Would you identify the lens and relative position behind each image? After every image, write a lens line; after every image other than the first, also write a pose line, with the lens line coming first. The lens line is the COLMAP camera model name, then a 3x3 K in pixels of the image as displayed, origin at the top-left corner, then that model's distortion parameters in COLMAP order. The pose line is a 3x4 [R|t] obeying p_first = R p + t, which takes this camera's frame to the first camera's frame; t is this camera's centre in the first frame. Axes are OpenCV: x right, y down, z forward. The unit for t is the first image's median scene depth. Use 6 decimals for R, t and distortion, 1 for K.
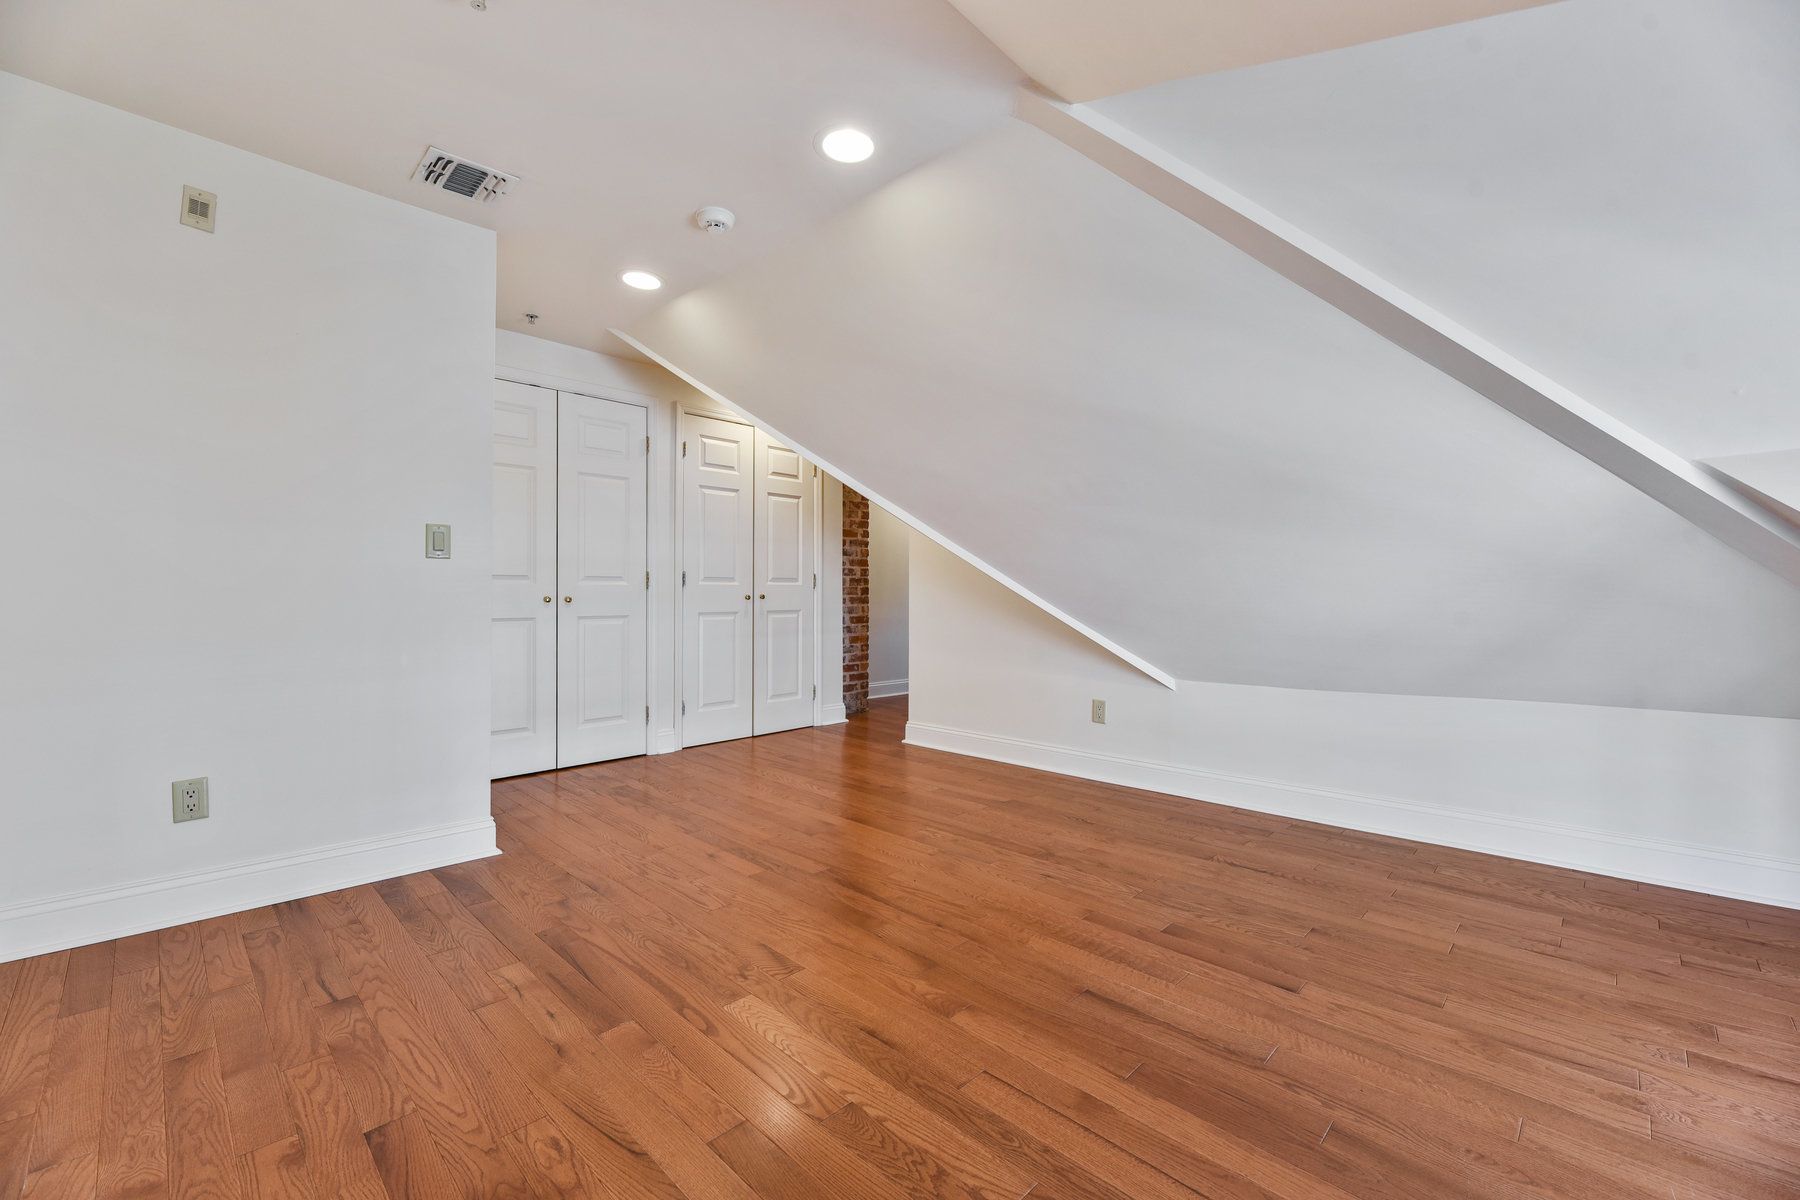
lens RADIAL K [[734.8, 0, 905.2], [0, 734.8, 568.9], [0, 0, 1]] dist [0.001515, -0.003443]
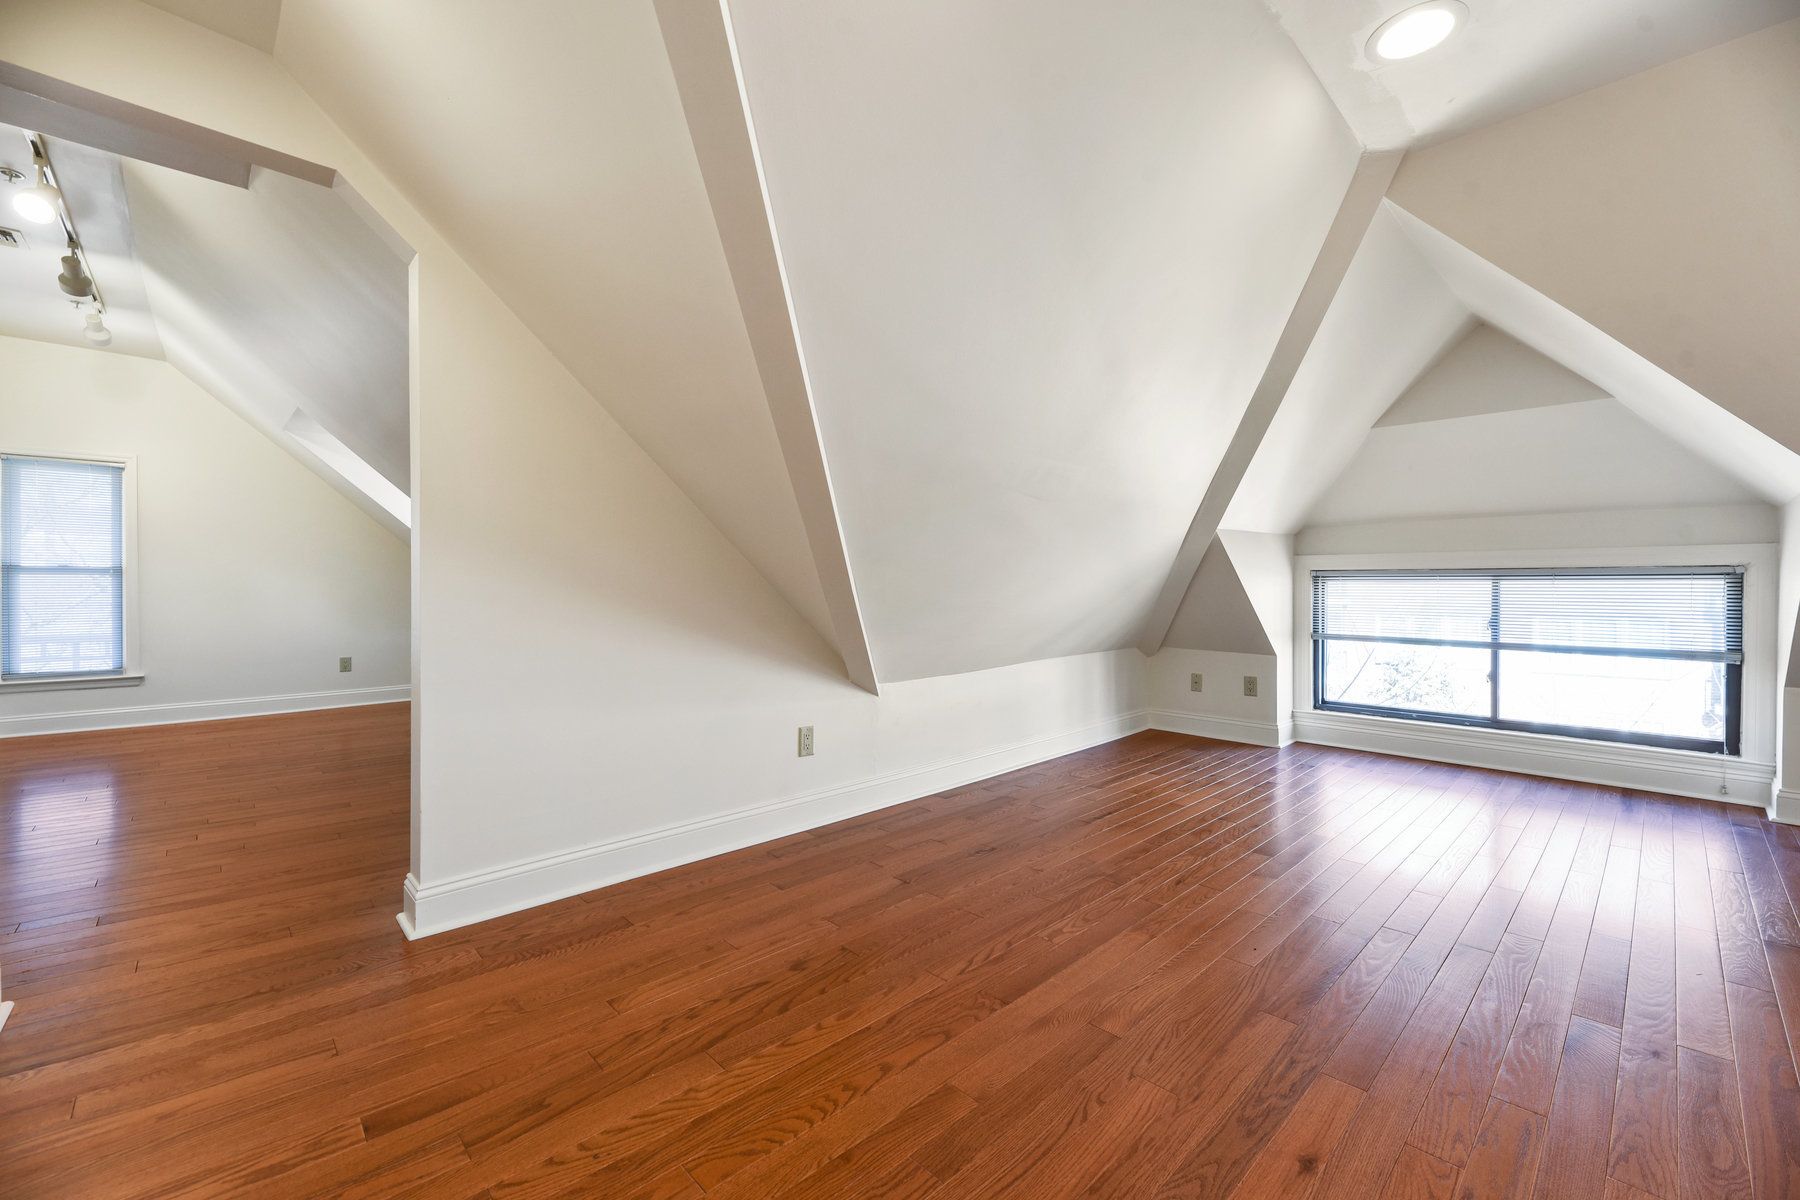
lens RADIAL K [[728.5, 0, 908.8], [0, 728.5, 586.9], [0, 0, 1]] dist [0.002464, -0.004214]
pose [[0.040858, 0.005496, 0.999150, -0.718817], [-0.032447, 0.999465, -0.004171, 0.041931], [-0.998638, -0.032249, 0.041014, 1.223359]]
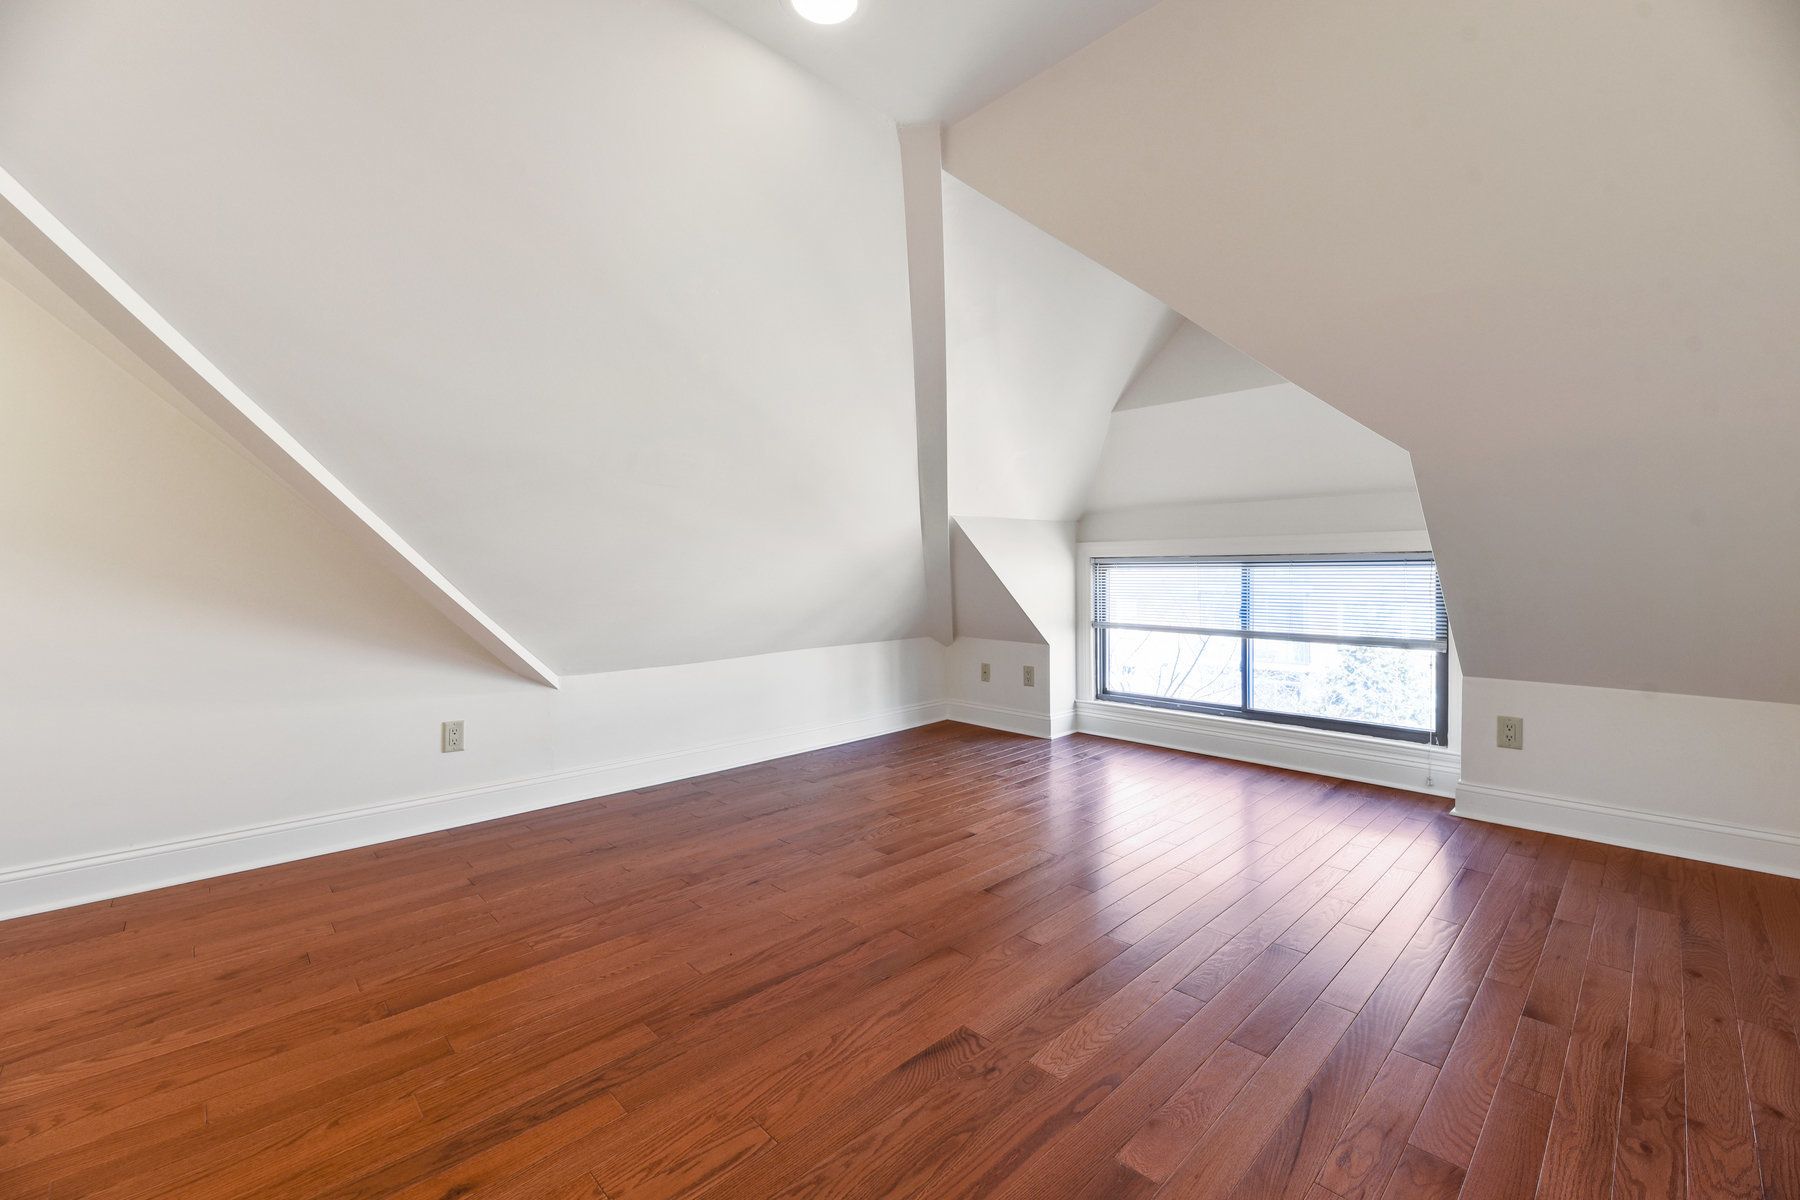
lens RADIAL K [[734.8, 0, 905.2], [0, 734.8, 568.9], [0, 0, 1]] dist [0.001515, -0.003443]
pose [[0.034640, 0.013631, 0.999307, -0.677806], [-0.028790, 0.999506, -0.012635, 0.025276], [-0.998985, -0.028332, 0.035015, 0.726073]]
